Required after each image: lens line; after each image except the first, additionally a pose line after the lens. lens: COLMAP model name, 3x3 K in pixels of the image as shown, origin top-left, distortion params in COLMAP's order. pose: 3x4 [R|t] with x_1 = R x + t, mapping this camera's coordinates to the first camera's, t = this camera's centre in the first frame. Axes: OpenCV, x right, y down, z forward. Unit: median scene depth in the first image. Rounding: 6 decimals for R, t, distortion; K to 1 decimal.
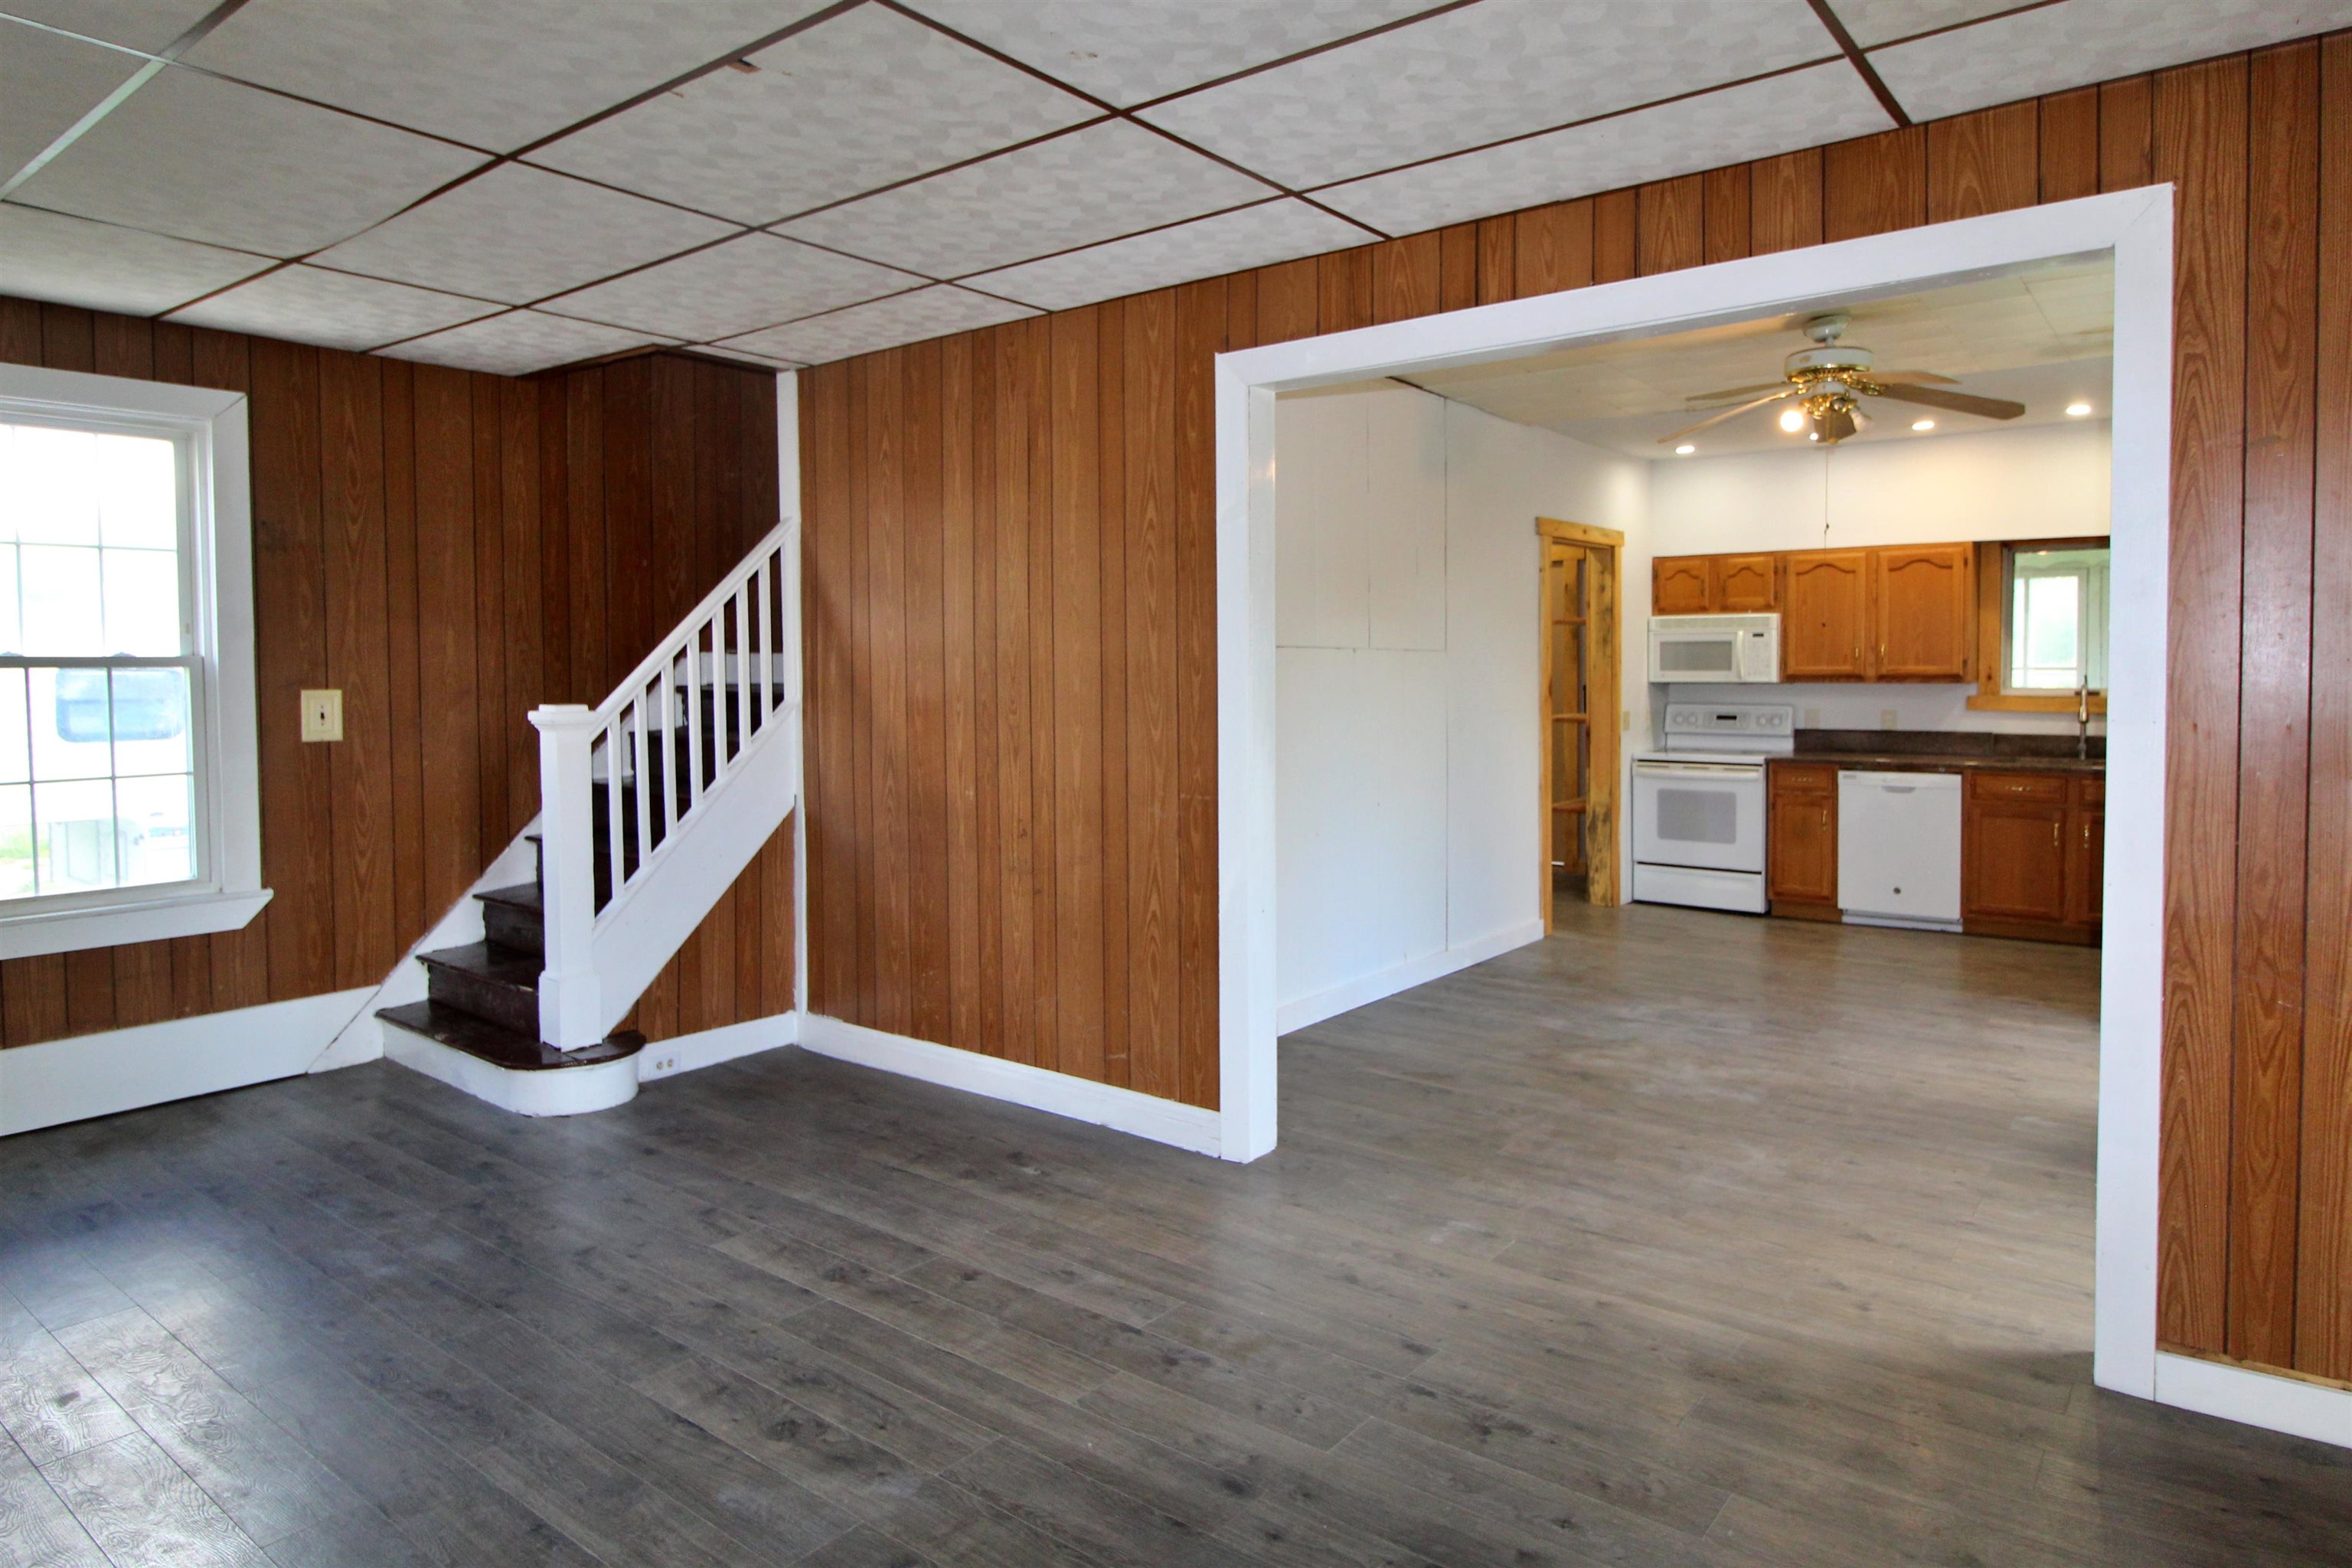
lens RADIAL K [[1348.4, 0, 1276.1], [0, 1348.4, 718.4], [0, 0, 1]] dist [0.000443, -0.000989]
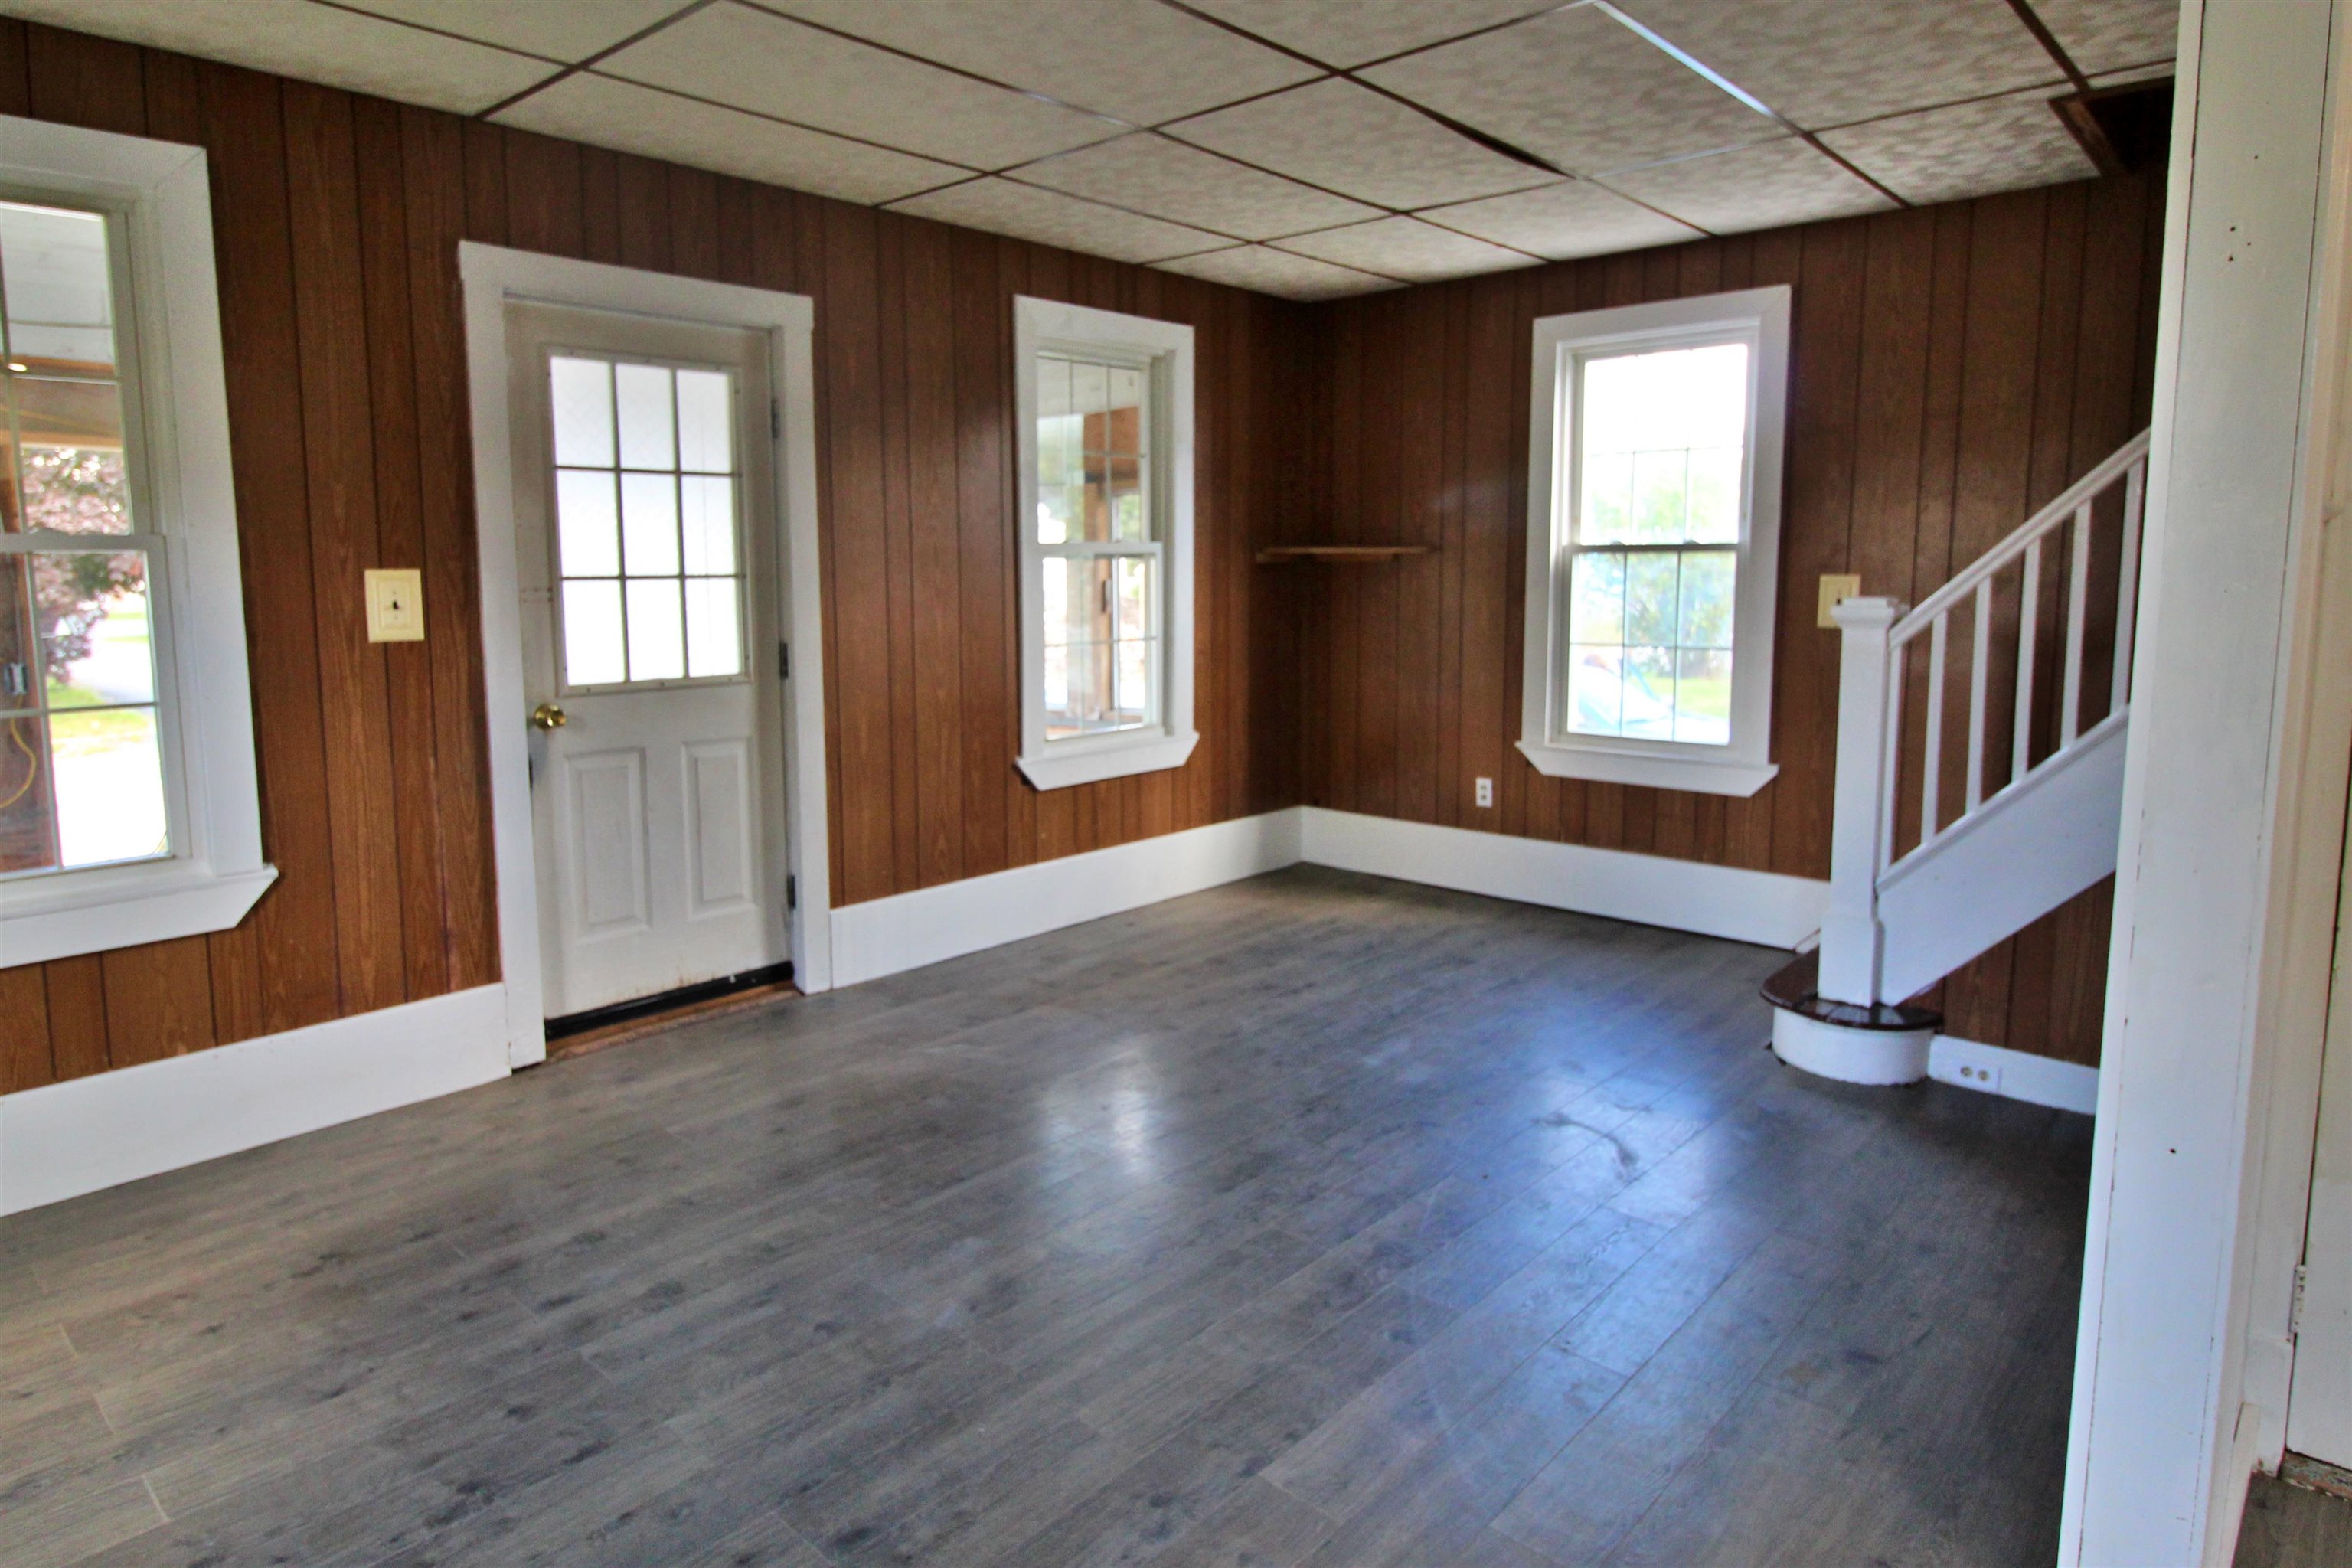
lens RADIAL K [[1416.5, 0, 1168.9], [0, 1416.5, 723.6], [0, 0, 1]] dist [-0.006060, -0.002220]
pose [[-0.127940, 0.115277, -0.985060, 0.454889], [-0.034422, 0.992108, 0.120573, -0.025609], [0.991184, 0.049334, -0.122962, 0.777792]]
